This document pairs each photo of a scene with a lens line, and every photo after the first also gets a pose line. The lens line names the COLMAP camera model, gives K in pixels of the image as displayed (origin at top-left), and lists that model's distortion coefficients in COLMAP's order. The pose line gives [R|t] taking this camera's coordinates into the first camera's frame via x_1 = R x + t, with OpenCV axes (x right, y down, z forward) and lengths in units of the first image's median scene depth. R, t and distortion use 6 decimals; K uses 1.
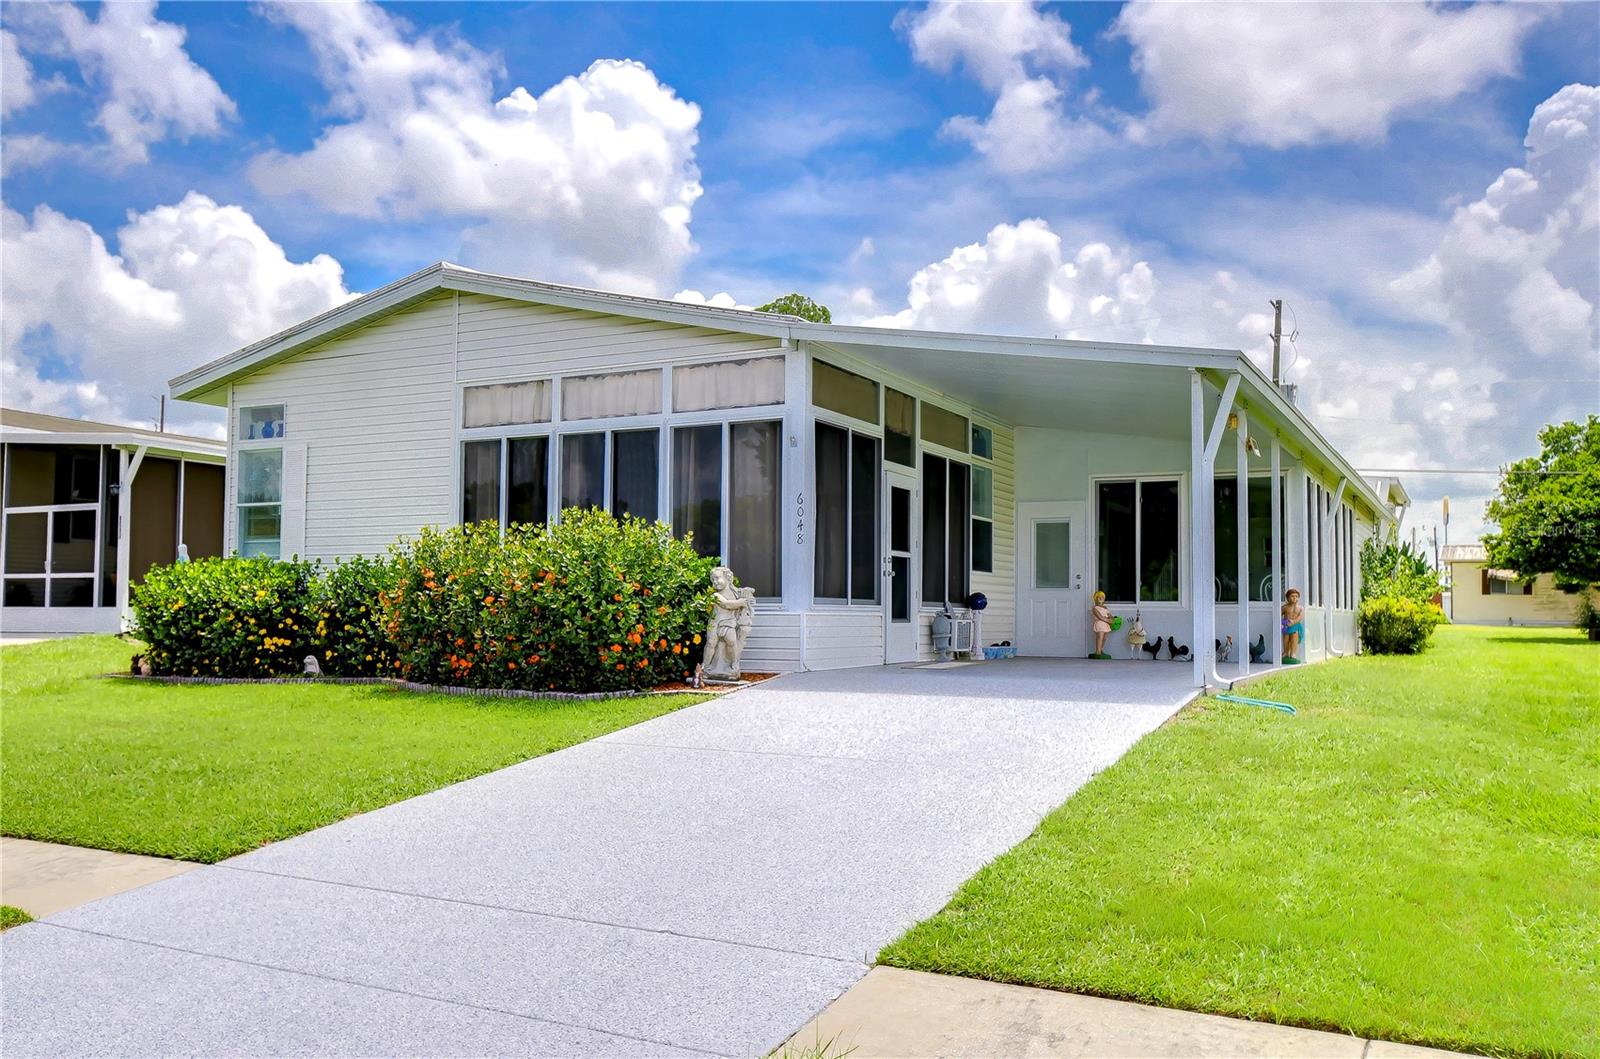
lens RADIAL K [[1350.3, 0, 800.0], [0, 1350.3, 529.5], [0, 0, 1]] dist [-0.007787, -0.001089]
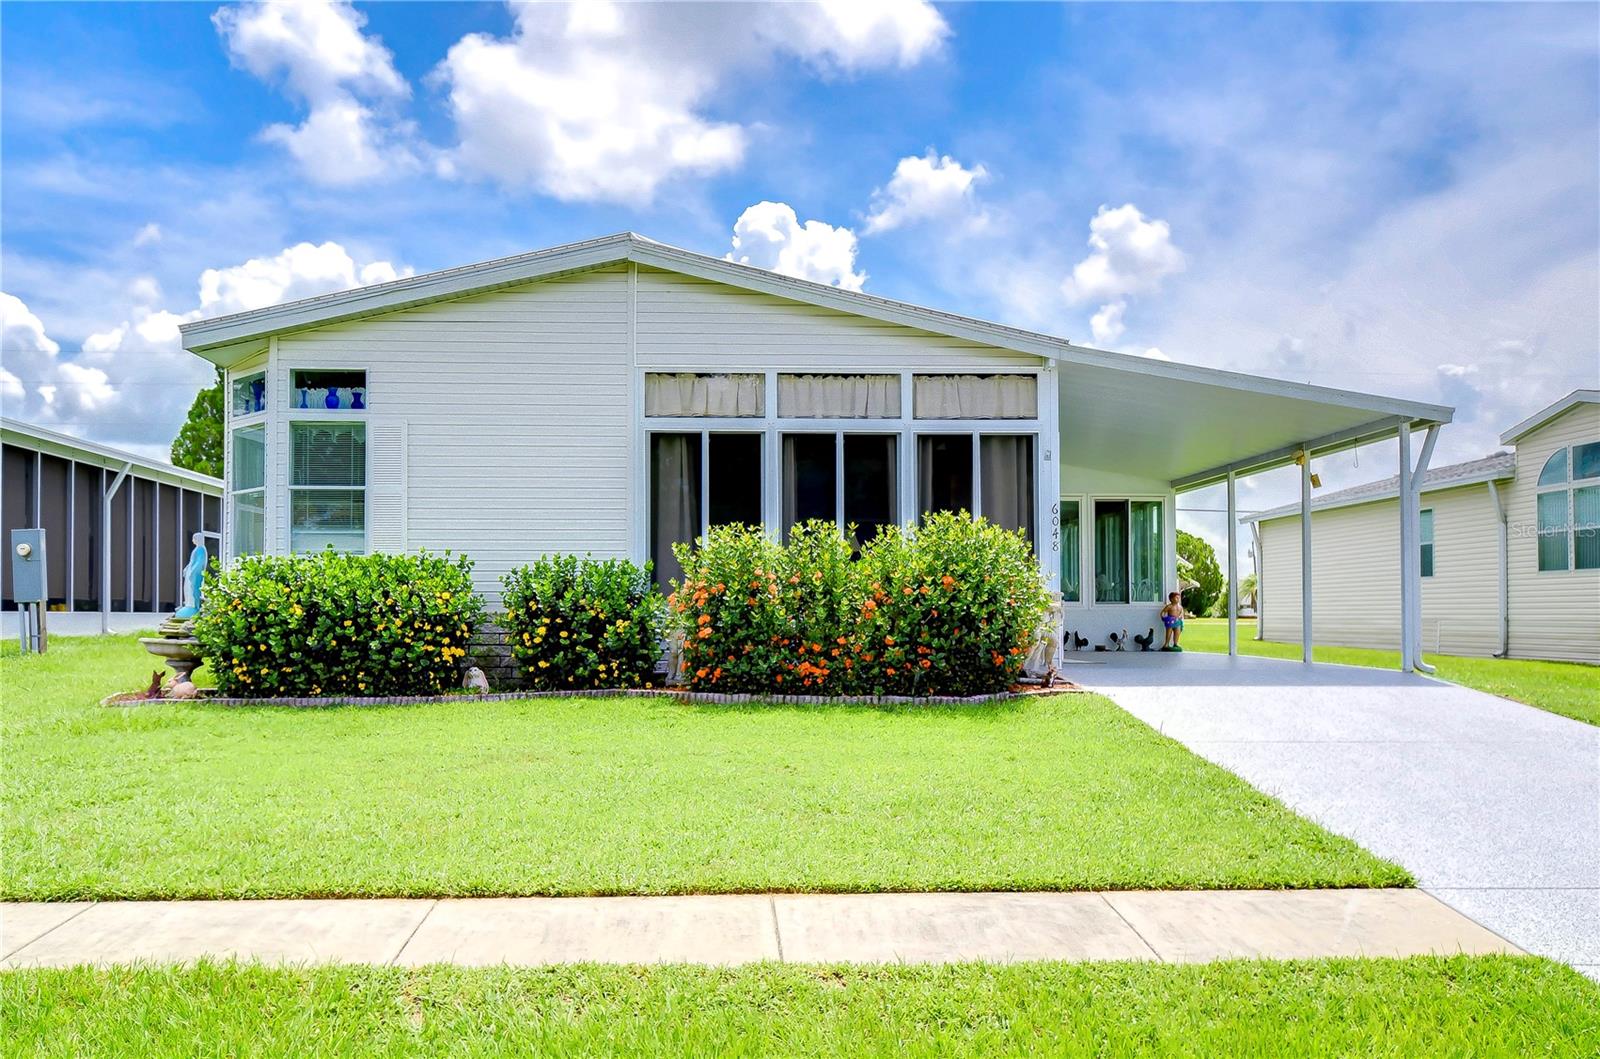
lens RADIAL K [[1213.2, 0, 756.8], [0, 1213.2, 593.1], [0, 0, 1]] dist [-0.006405, -0.004343]
pose [[0.868695, 0.001557, 0.495344, -0.569566], [-0.026541, 0.998705, 0.043406, 0.006869], [-0.494635, -0.050854, 0.867612, 0.226433]]
